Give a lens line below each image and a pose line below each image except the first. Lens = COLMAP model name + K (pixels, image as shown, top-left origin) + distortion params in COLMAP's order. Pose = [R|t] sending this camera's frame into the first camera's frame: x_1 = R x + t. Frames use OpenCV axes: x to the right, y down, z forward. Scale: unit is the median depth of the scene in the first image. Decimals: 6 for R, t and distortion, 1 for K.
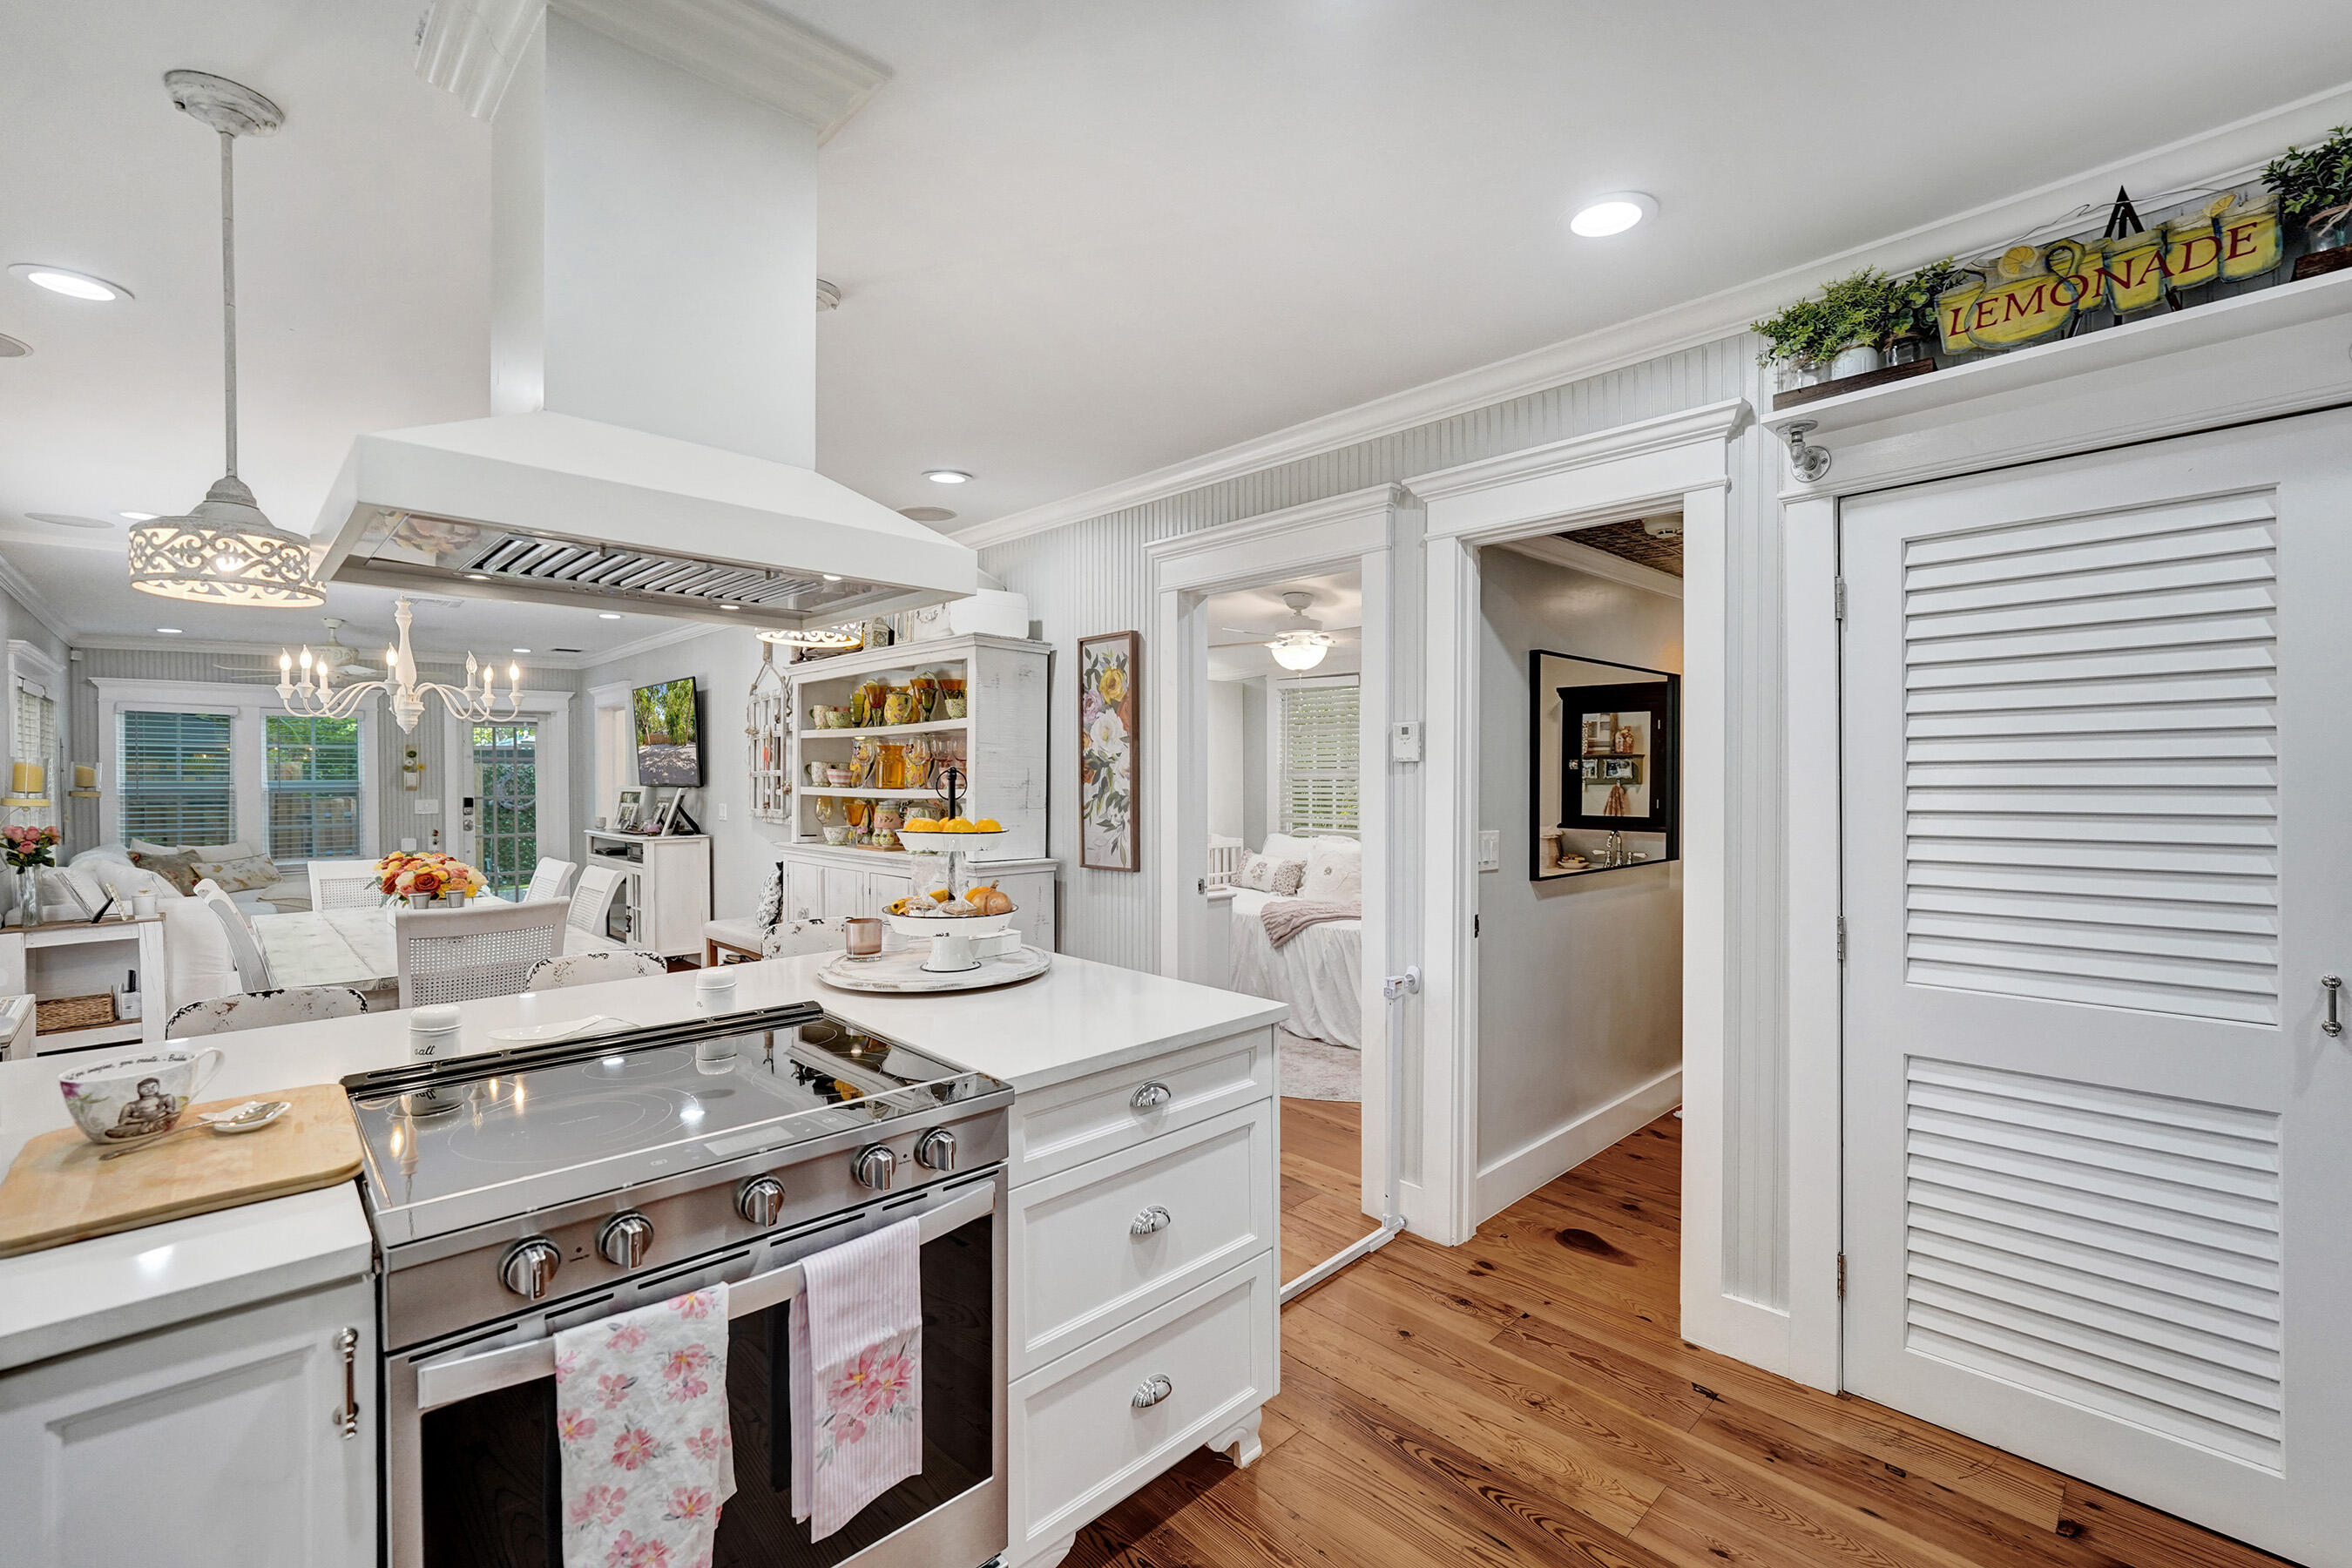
lens RADIAL K [[977.9, 0, 1162.7], [0, 977.9, 789.6], [0, 0, 1]] dist [-0.023884, -0.000015]
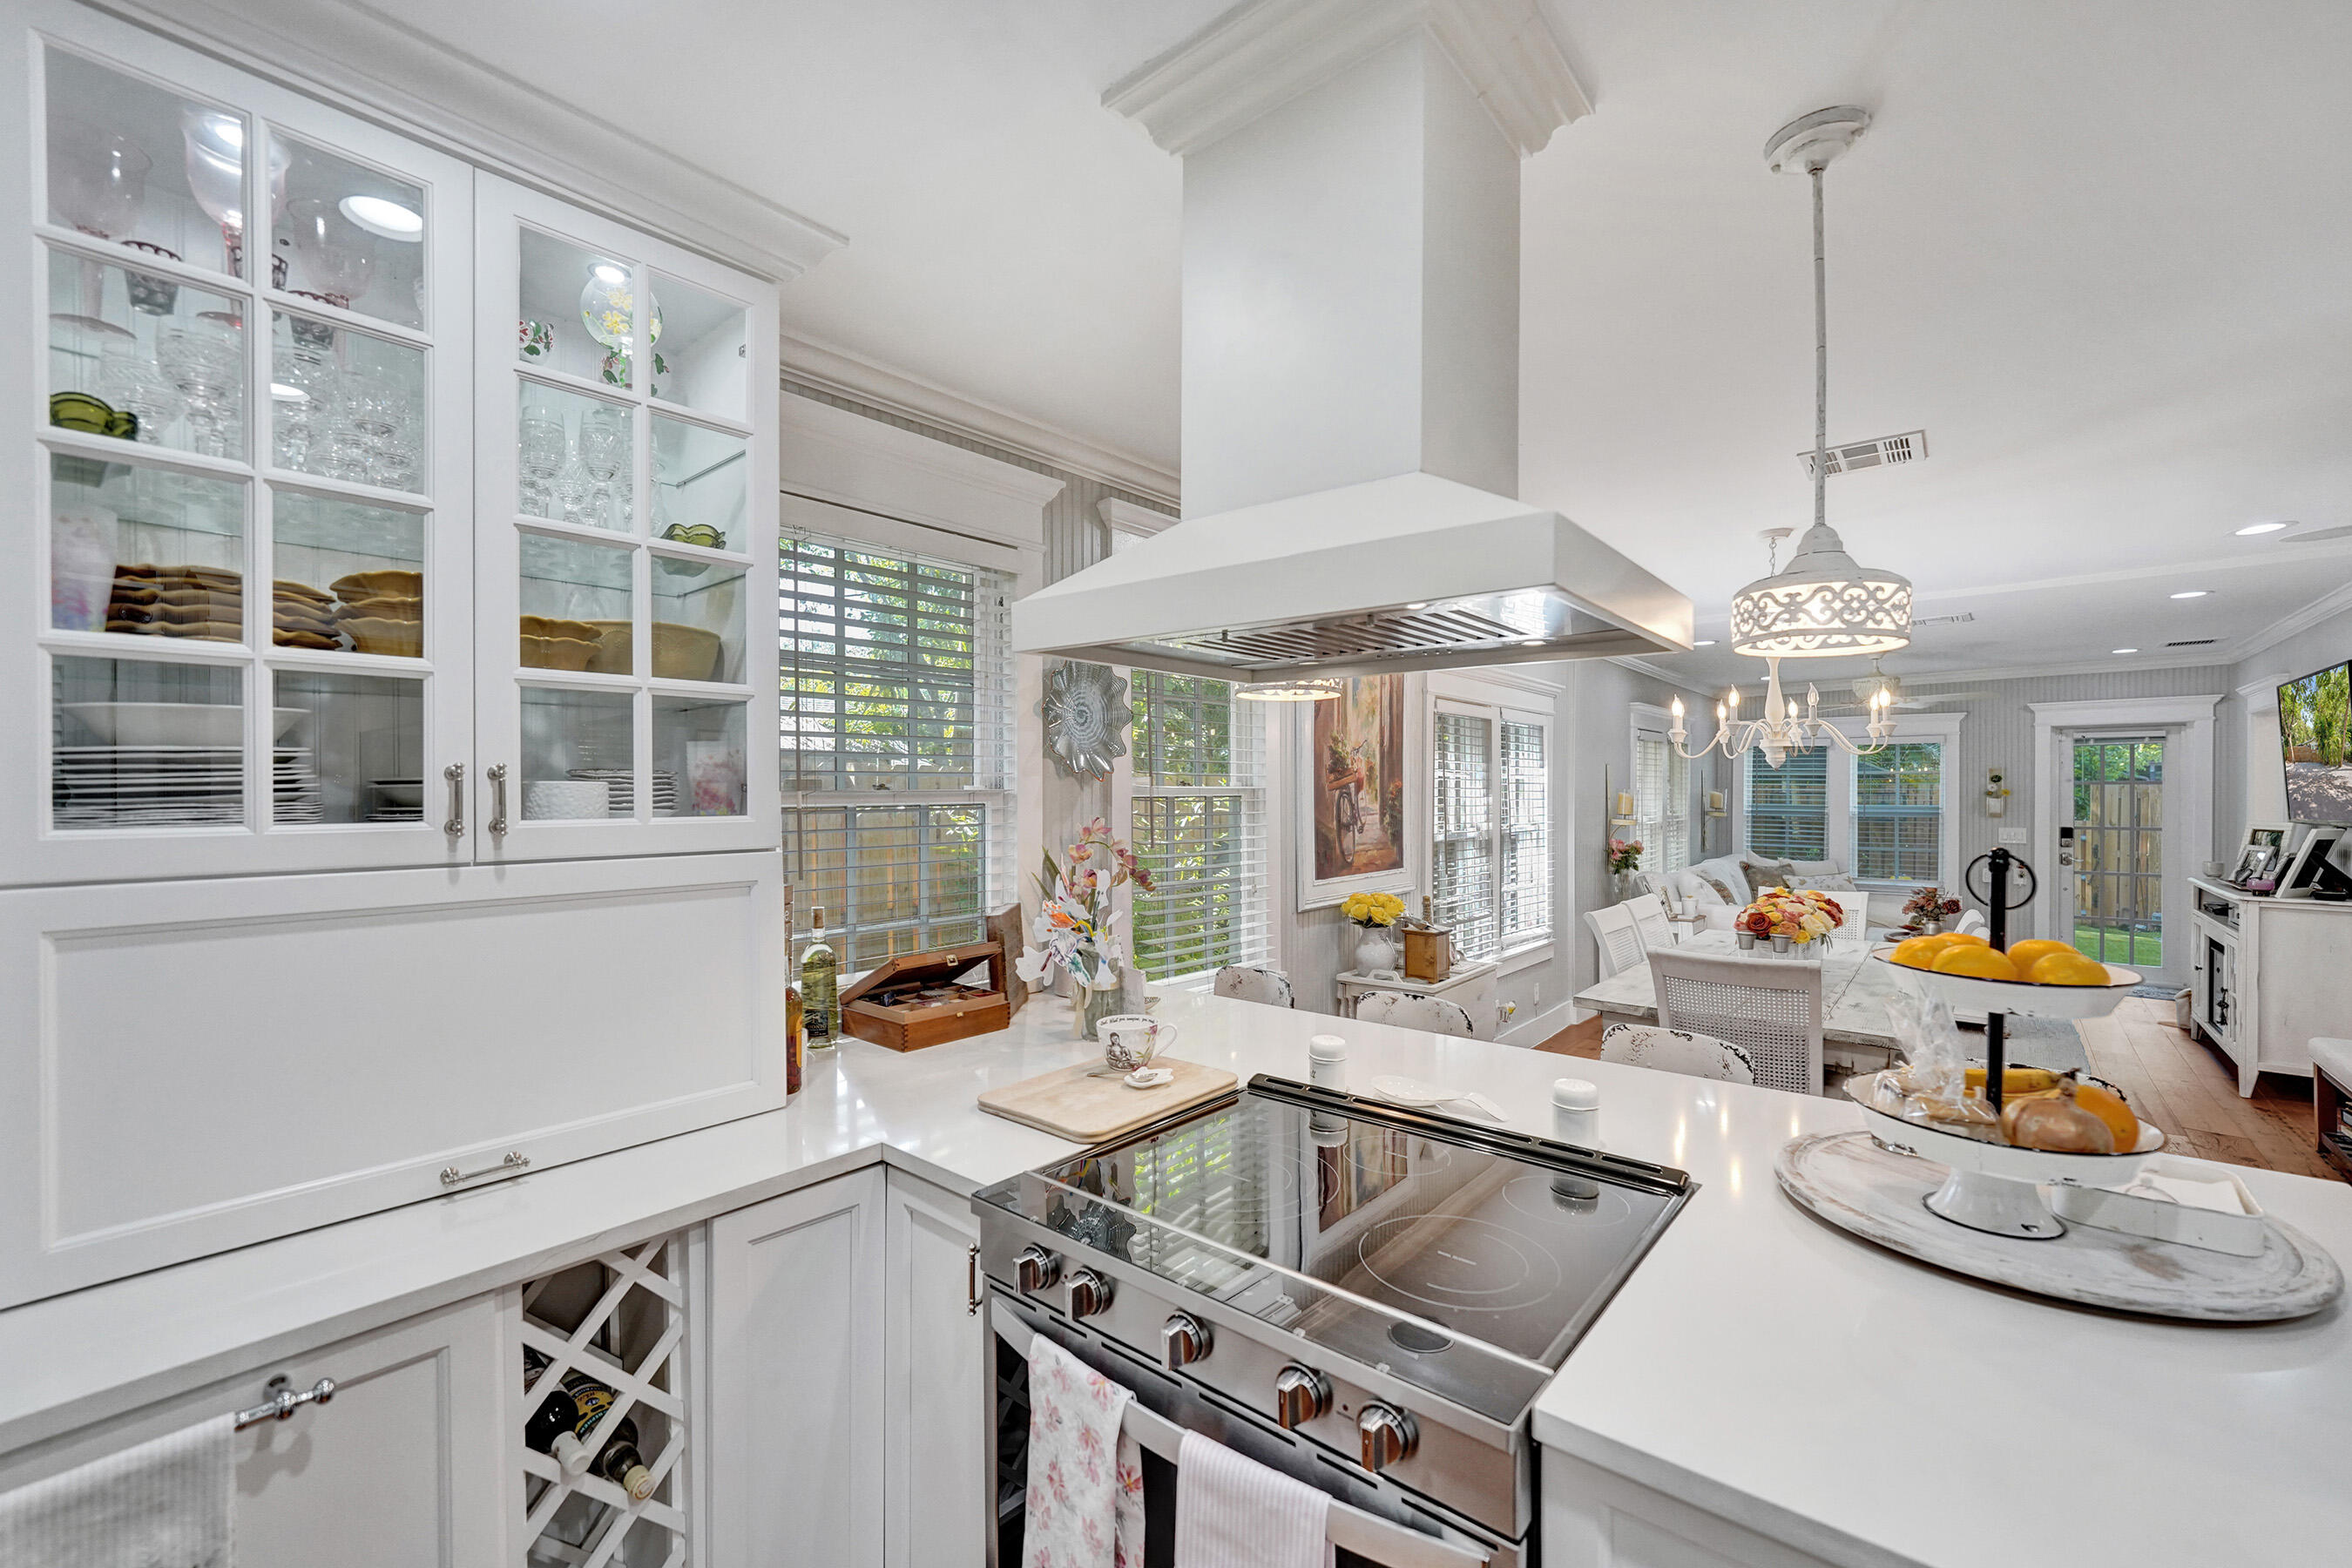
lens RADIAL K [[968.2, 0, 1165.4], [0, 968.2, 787.3], [0, 0, 1]] dist [-0.006963, 0.000499]
pose [[0.114029, -0.001435, -0.993476, 0.065234], [-0.018961, 0.999814, -0.003621, -0.011636], [0.993296, 0.019250, 0.113981, 0.116987]]
